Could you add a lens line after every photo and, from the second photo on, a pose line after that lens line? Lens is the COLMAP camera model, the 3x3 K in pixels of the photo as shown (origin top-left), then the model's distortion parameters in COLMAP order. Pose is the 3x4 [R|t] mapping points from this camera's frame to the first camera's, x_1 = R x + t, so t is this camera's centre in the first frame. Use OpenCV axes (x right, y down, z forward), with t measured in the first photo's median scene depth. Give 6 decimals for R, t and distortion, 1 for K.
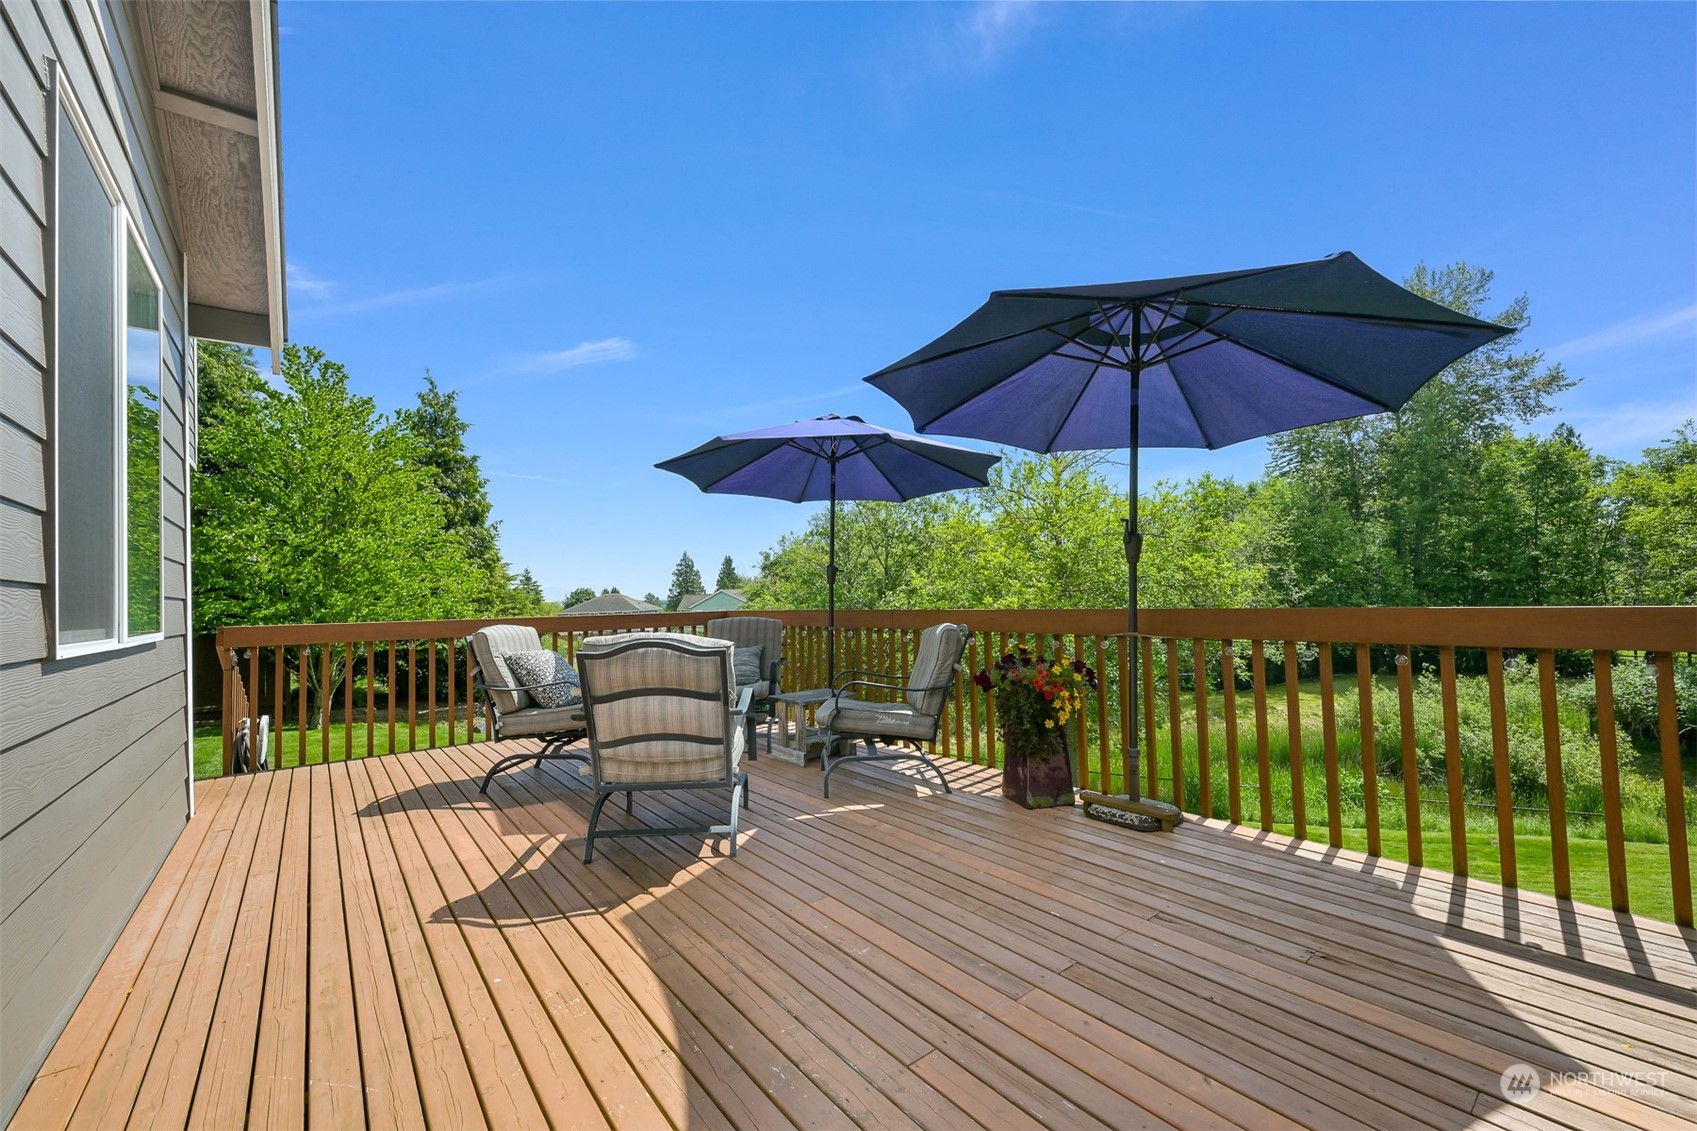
lens RADIAL K [[673.4, 0, 838.0], [0, 673.4, 565.7], [0, 0, 1]] dist [-0.001132, -0.000664]
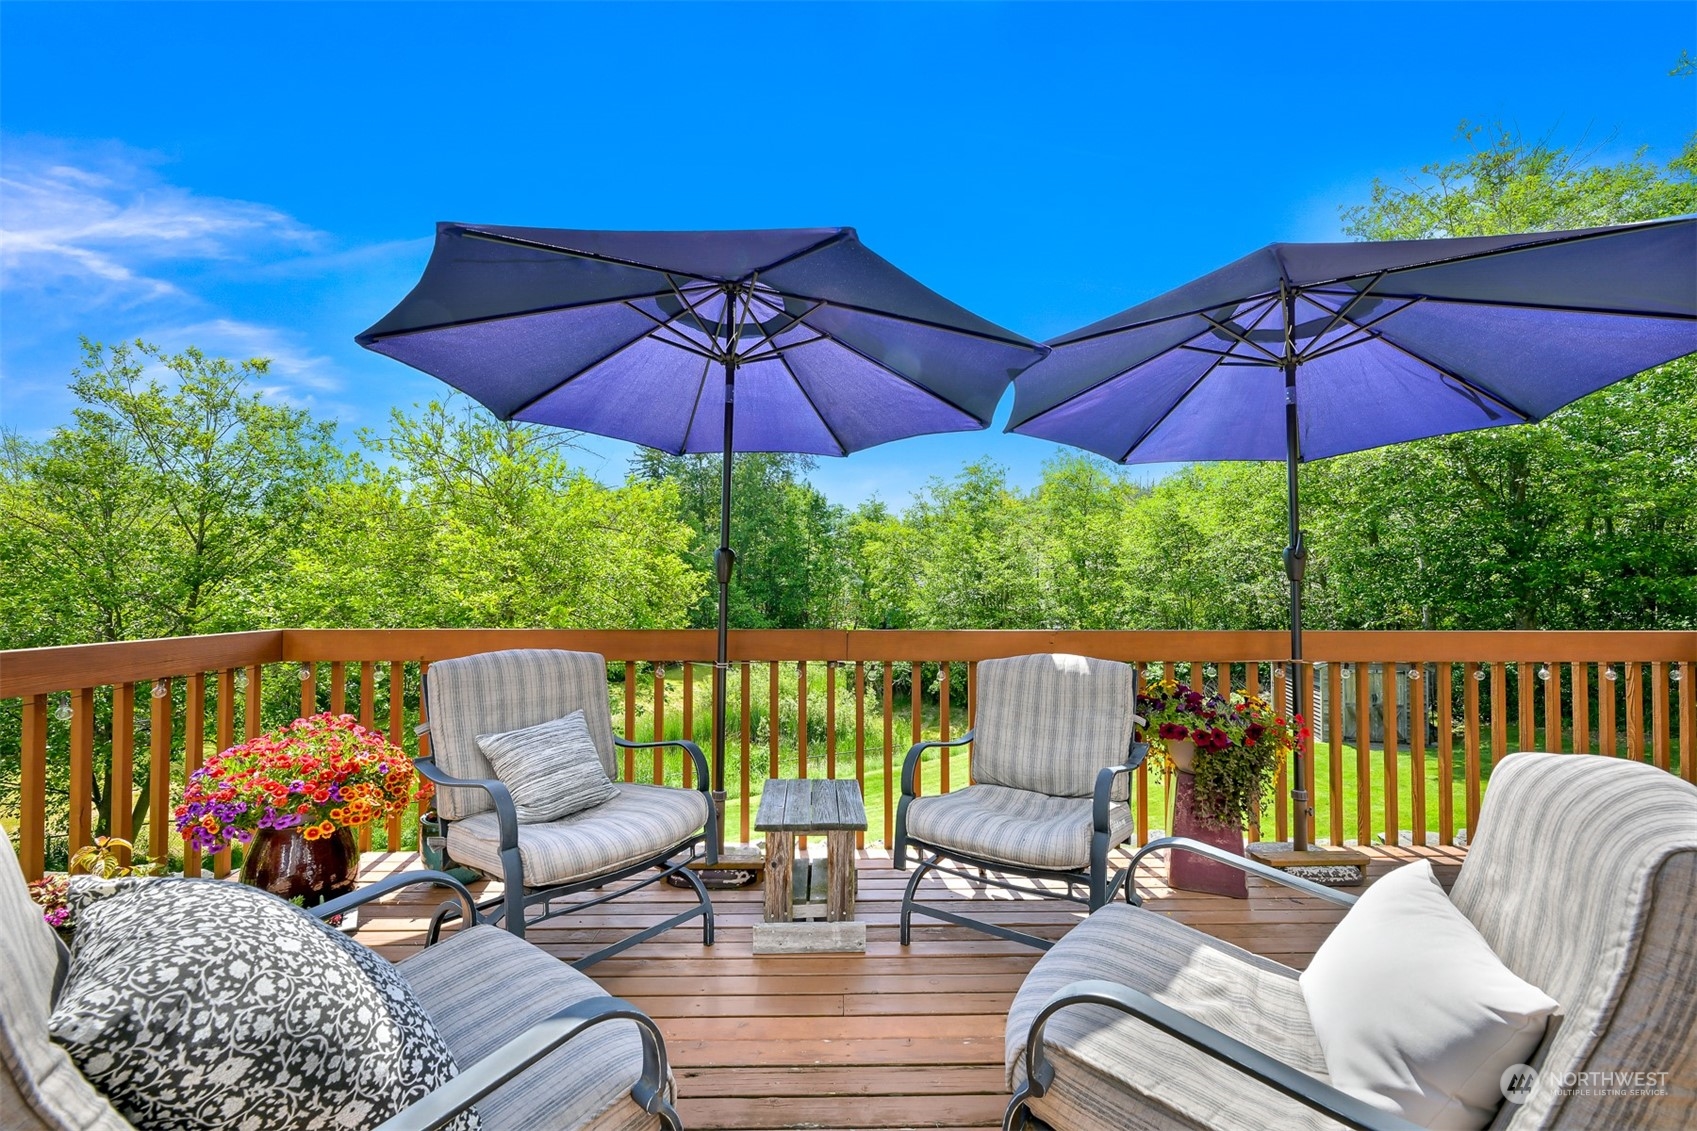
lens RADIAL K [[673.4, 0, 839.0], [0, 673.4, 565.4], [0, 0, 1]] dist [-0.001132, -0.000664]
pose [[0.594768, 0.050732, 0.802295, -0.101624], [-0.057544, 0.998133, -0.020456, 0.004504], [-0.801835, -0.034001, 0.596577, 0.152152]]
